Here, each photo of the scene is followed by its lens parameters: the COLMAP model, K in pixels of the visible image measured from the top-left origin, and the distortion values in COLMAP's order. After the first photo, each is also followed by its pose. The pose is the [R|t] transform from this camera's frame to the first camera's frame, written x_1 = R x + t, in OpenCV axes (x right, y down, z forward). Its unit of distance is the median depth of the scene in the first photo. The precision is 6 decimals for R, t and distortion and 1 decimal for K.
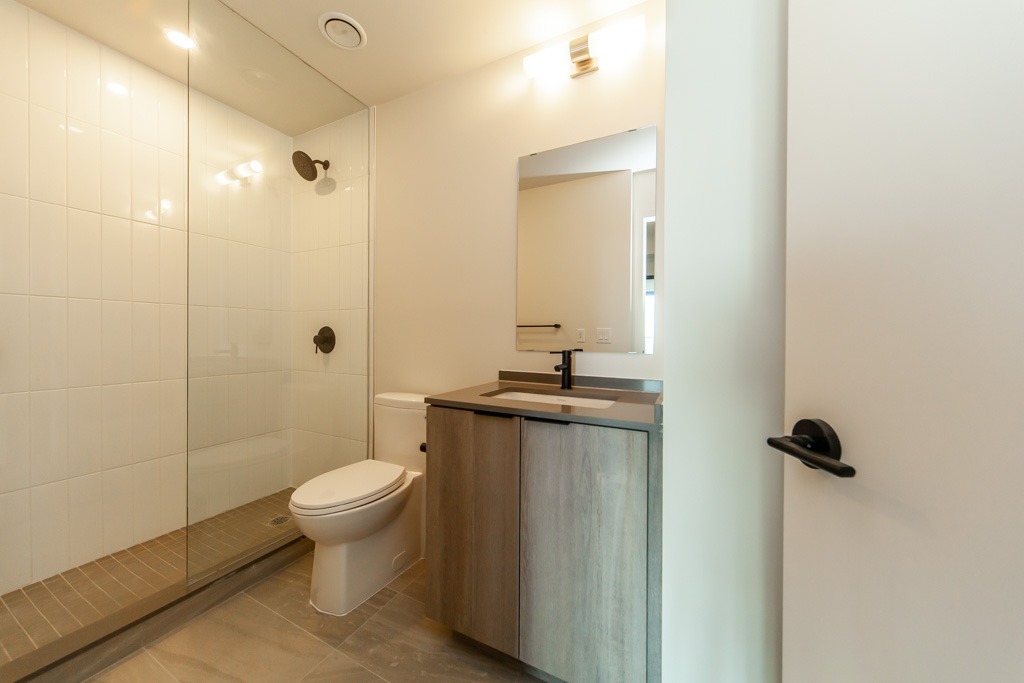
lens RADIAL K [[356.3, 0, 513.6], [0, 356.3, 342.6], [0, 0, 1]] dist [0.000718, -0.000049]
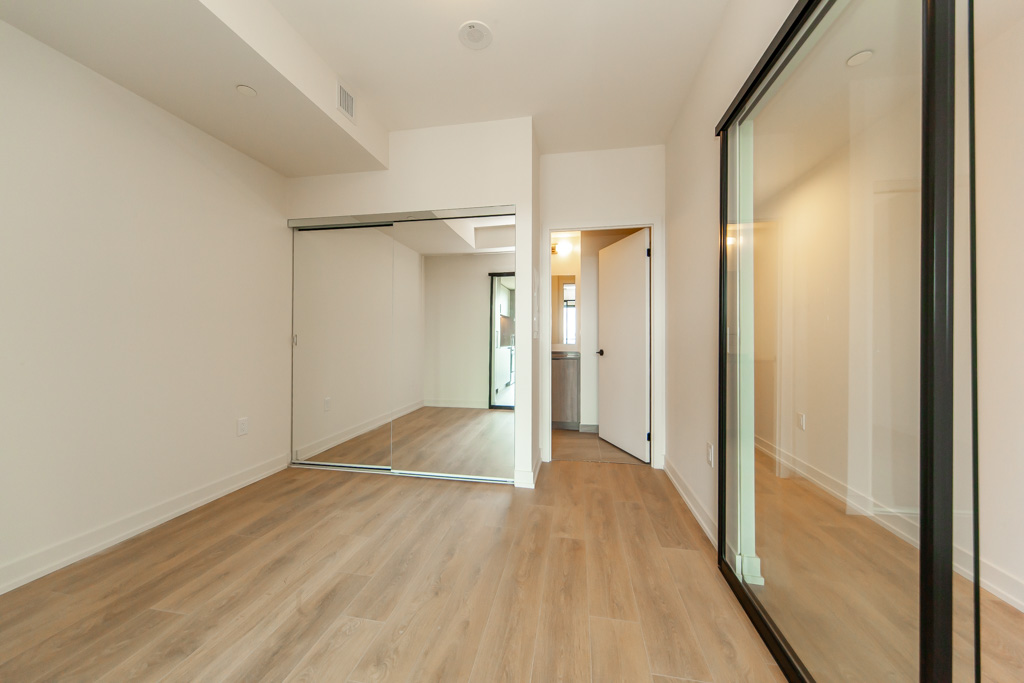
lens RADIAL K [[356.3, 0, 510.8], [0, 356.3, 338.0], [0, 0, 1]] dist [0.000718, -0.000049]
pose [[0.961418, -0.002814, 0.275077, -1.636103], [0.005278, 0.999952, -0.008219, 0.009540], [-0.275041, 0.009353, 0.961387, -3.037459]]
